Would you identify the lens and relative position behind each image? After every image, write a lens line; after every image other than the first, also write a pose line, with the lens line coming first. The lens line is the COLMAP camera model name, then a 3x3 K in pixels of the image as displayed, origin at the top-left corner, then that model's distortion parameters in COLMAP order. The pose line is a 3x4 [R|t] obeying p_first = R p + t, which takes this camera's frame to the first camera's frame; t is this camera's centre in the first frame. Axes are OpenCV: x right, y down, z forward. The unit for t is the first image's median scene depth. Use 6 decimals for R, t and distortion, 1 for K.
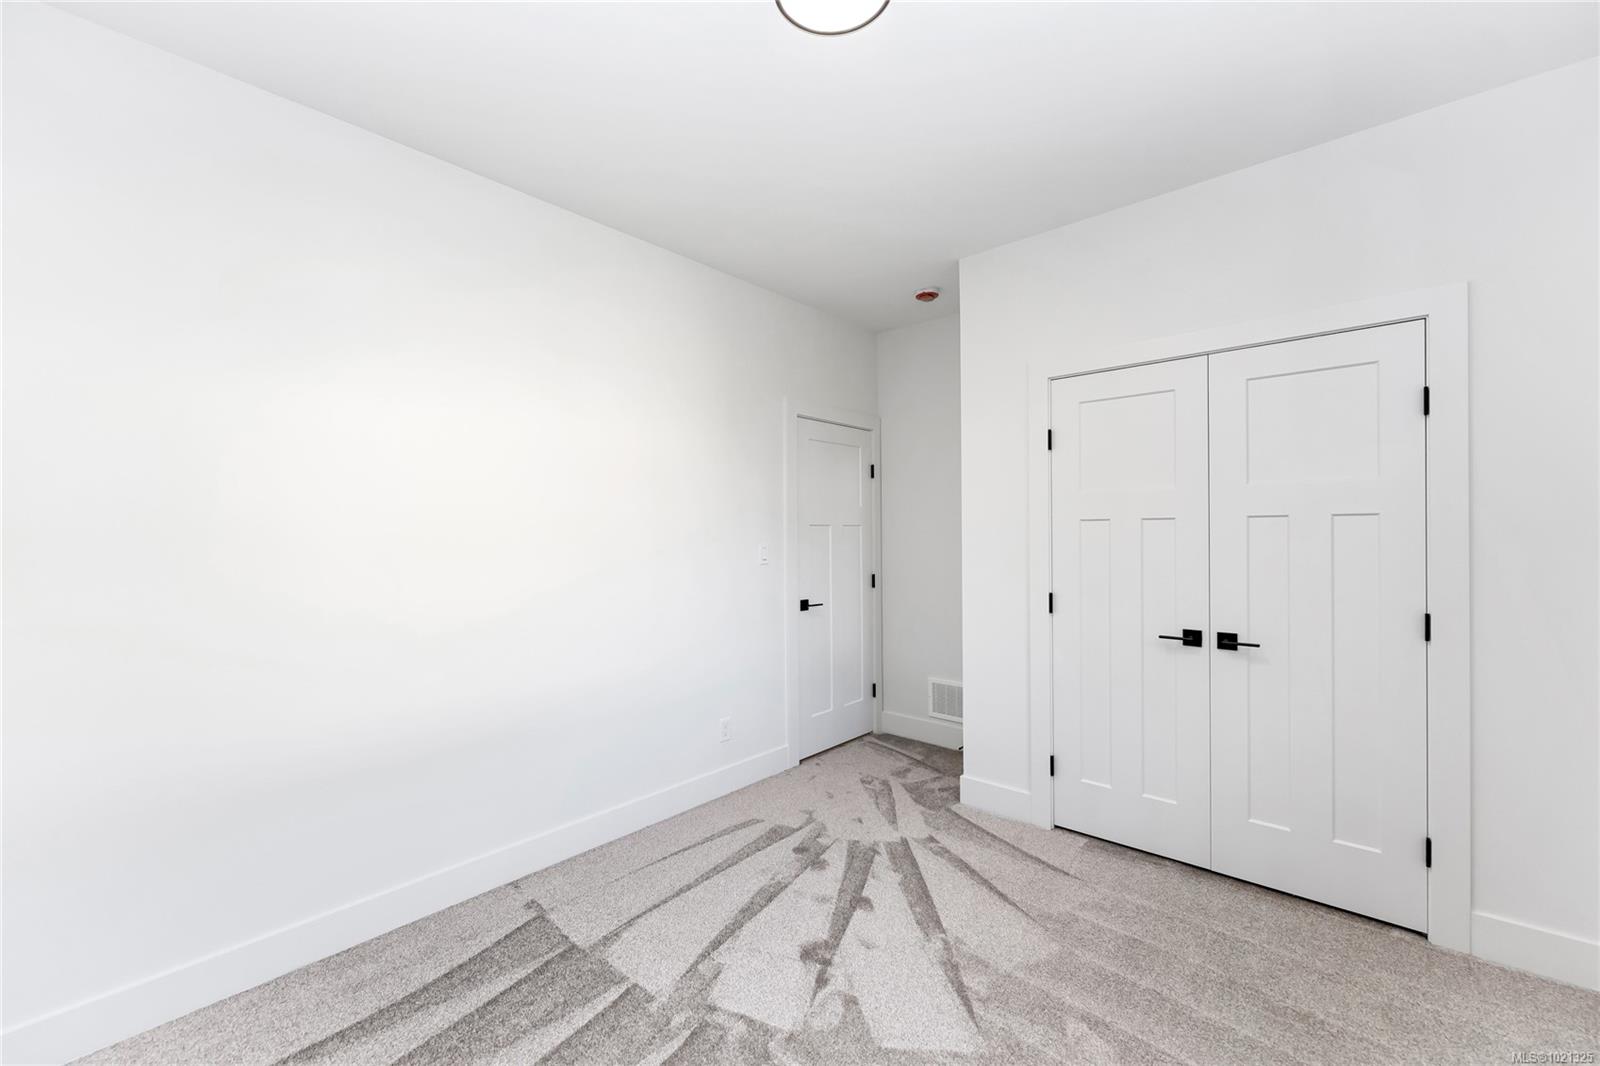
lens RADIAL K [[644.4, 0, 798.0], [0, 644.4, 531.8], [0, 0, 1]] dist [0.000498, -0.000376]
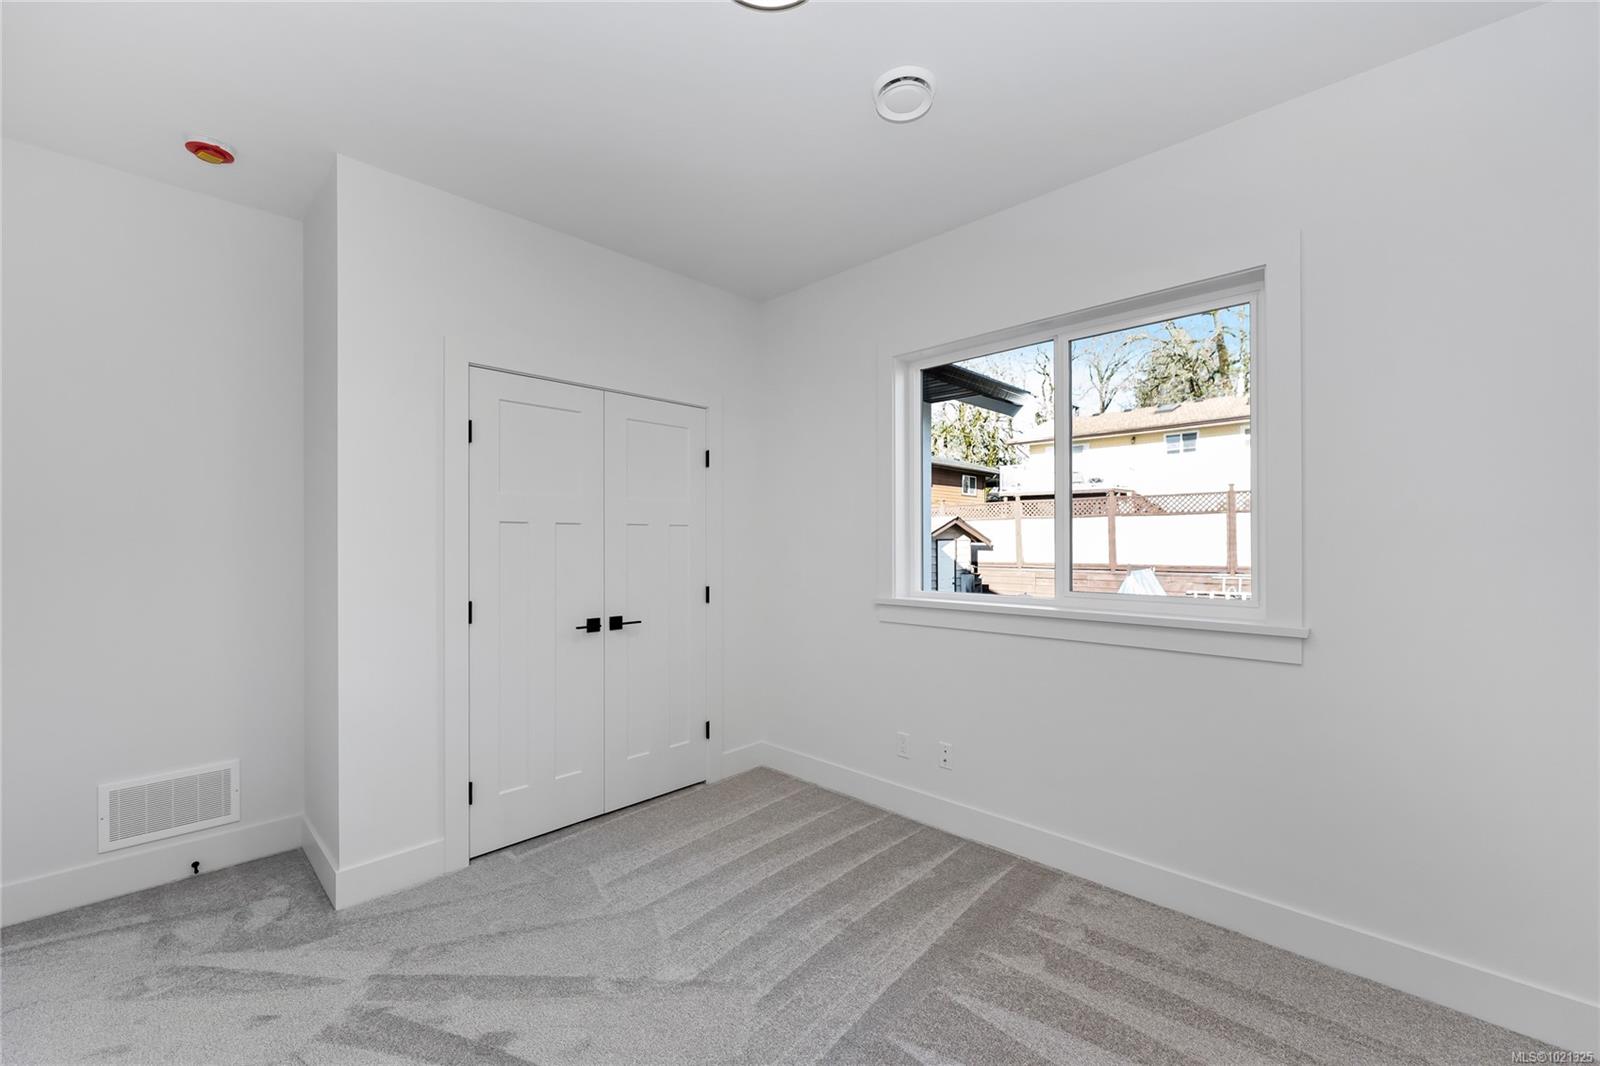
lens RADIAL K [[644.4, 0, 803.4], [0, 644.4, 537.9], [0, 0, 1]] dist [0.000498, -0.000376]
pose [[0.040020, 0.008866, 0.999160, -0.502231], [-0.002322, 0.999959, -0.008780, 0.012279], [-0.999196, -0.001969, 0.040039, 0.508841]]
